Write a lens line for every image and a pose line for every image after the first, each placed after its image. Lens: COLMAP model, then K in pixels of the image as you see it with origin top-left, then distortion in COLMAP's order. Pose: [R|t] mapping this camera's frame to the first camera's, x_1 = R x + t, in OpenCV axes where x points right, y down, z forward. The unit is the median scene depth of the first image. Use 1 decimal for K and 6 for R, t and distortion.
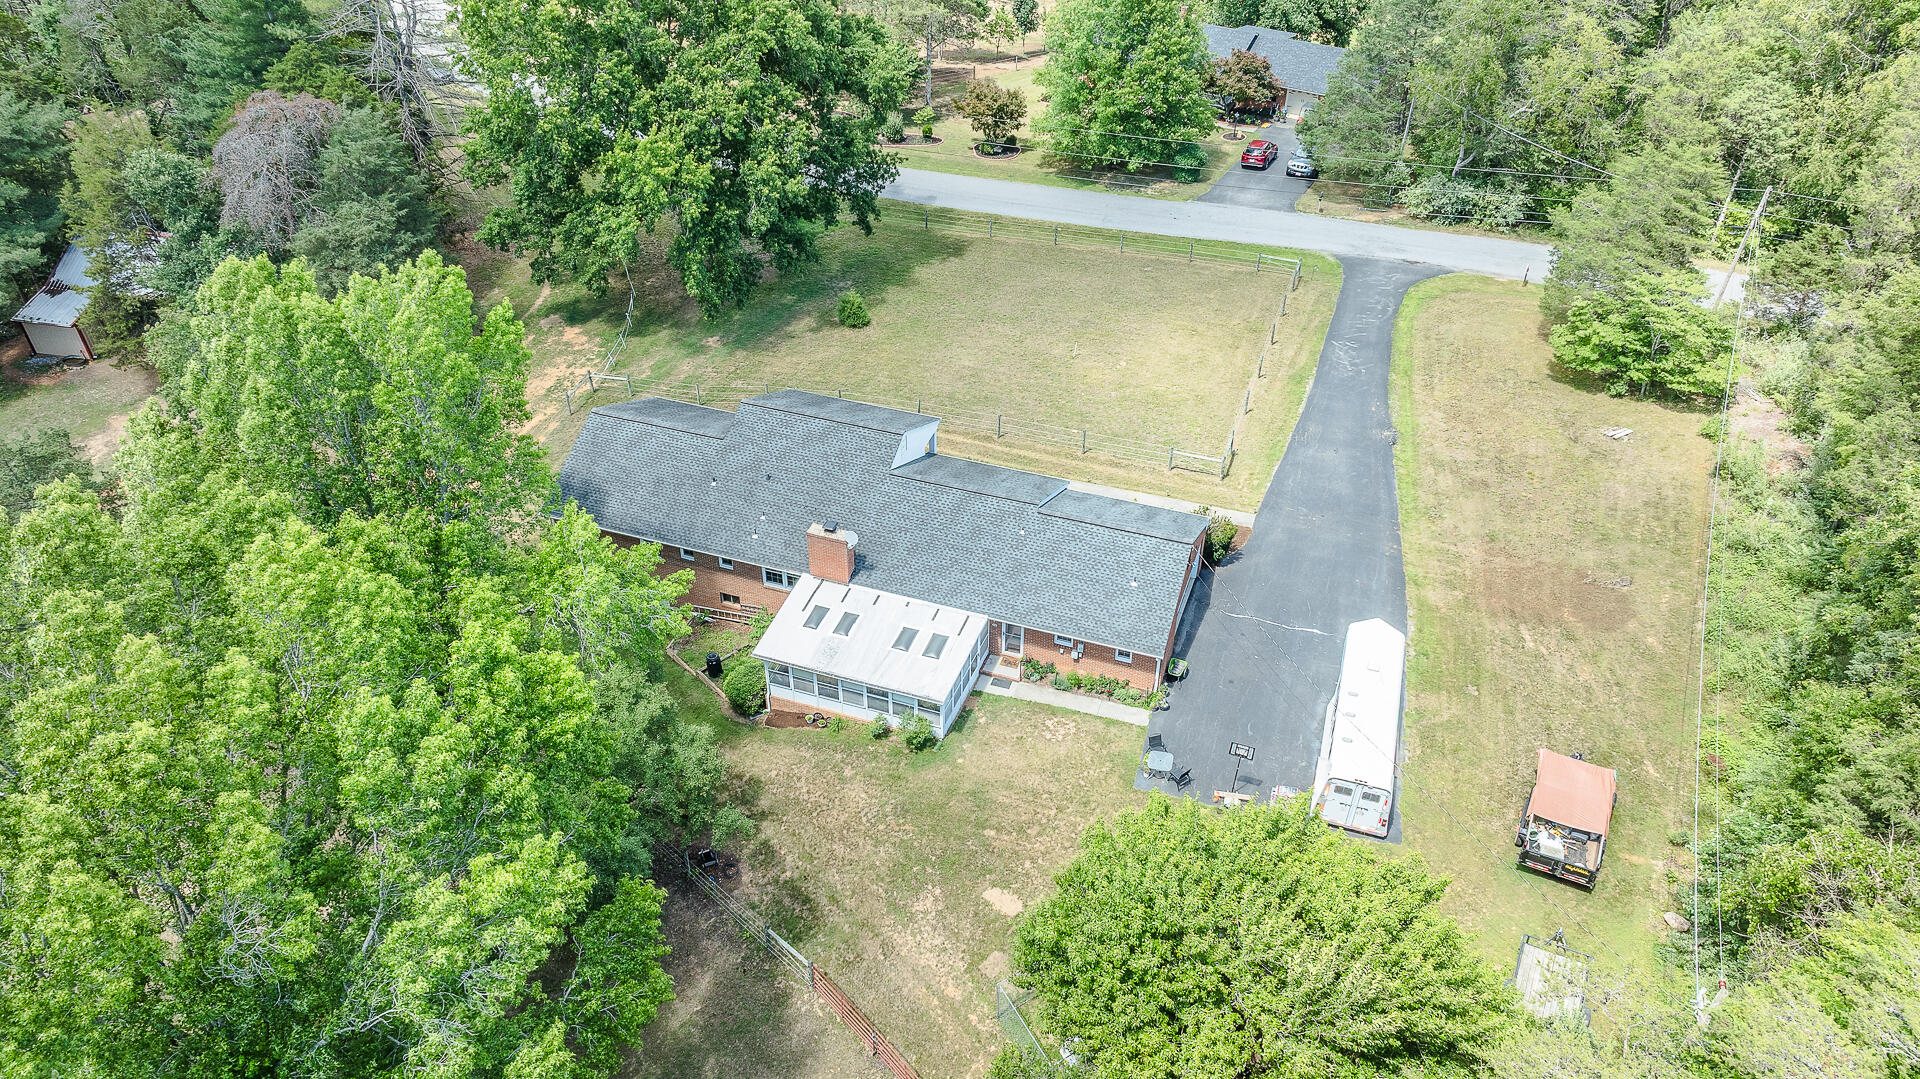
lens RADIAL K [[1313.7, 0, 959.3], [0, 1313.7, 543.9], [0, 0, 1]] dist [-0.002294, -0.000767]
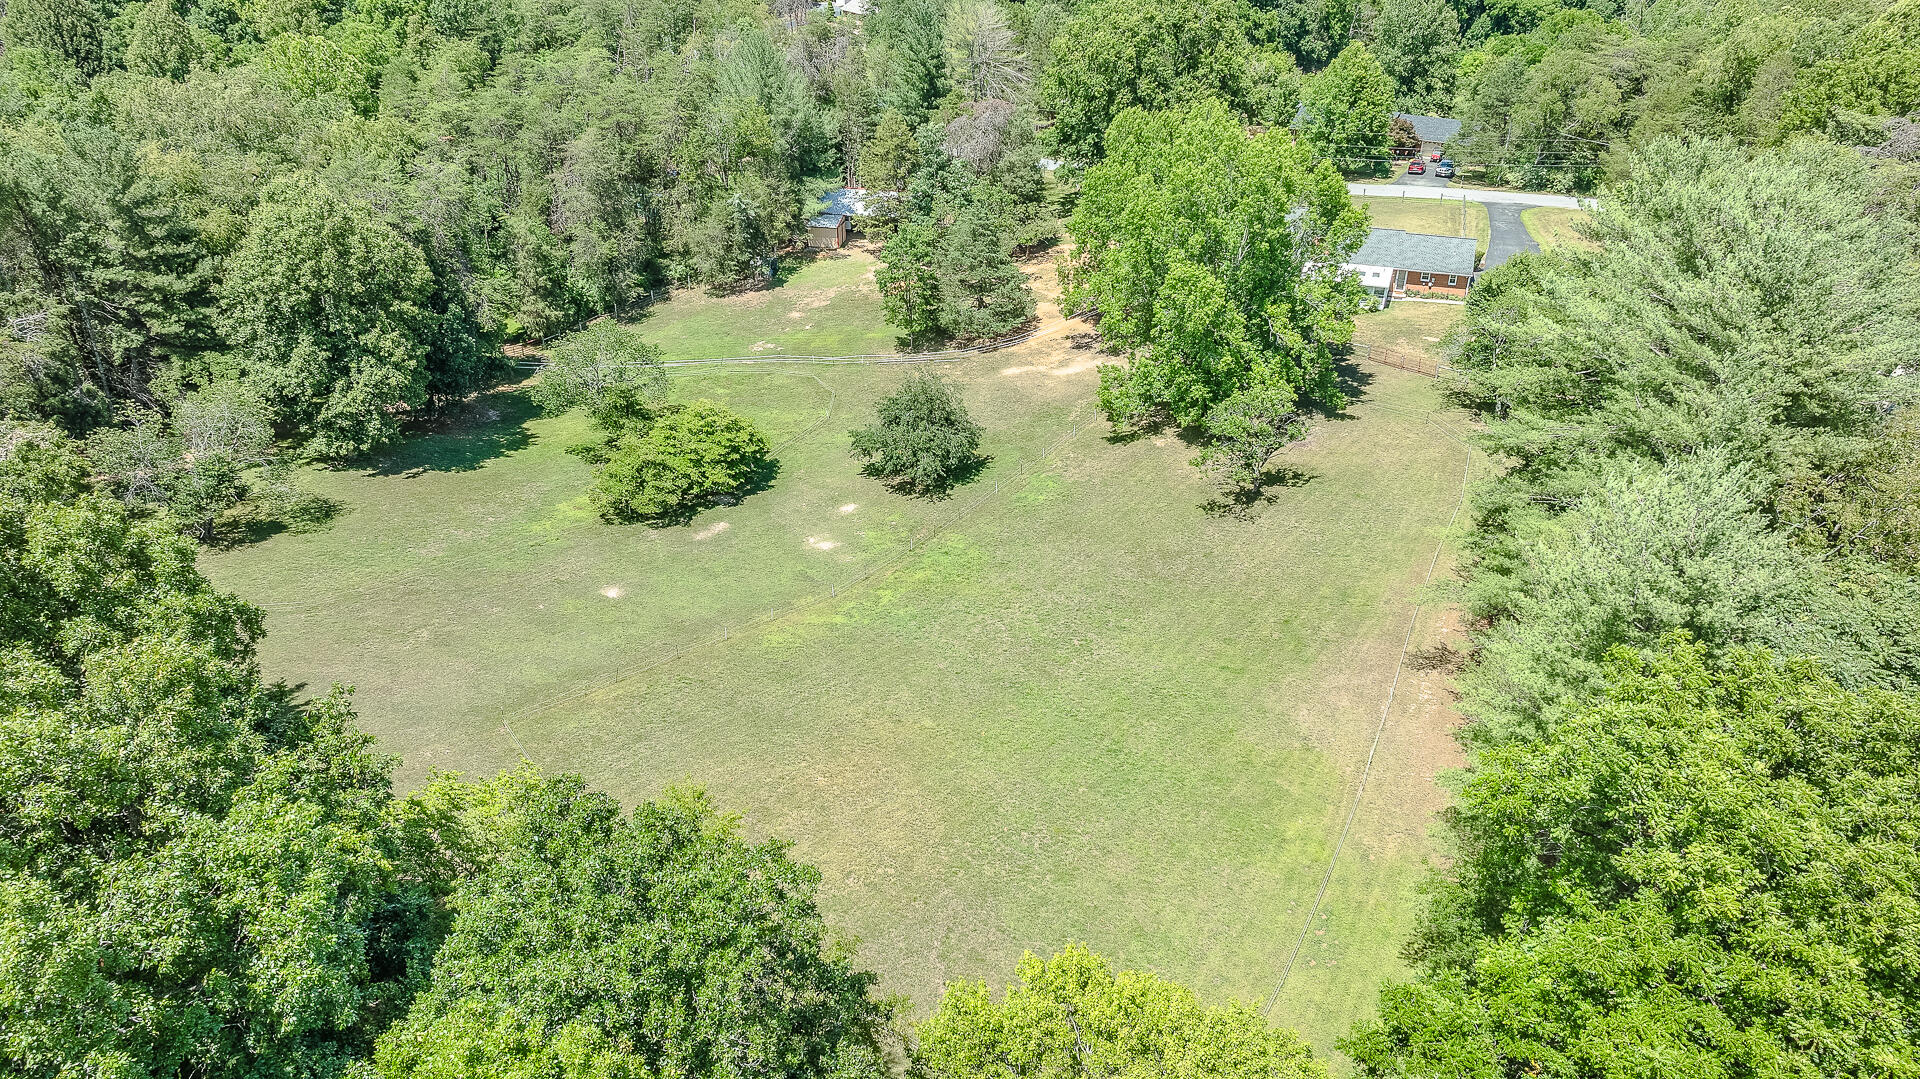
lens RADIAL K [[1313.7, 0, 960.2], [0, 1313.7, 535.2], [0, 0, 1]] dist [-0.002294, -0.000767]
pose [[0.999758, 0.009404, 0.019904, -0.536017], [-0.006260, 0.988278, -0.152533, 0.598828], [-0.021105, 0.152372, 0.988098, -0.849209]]
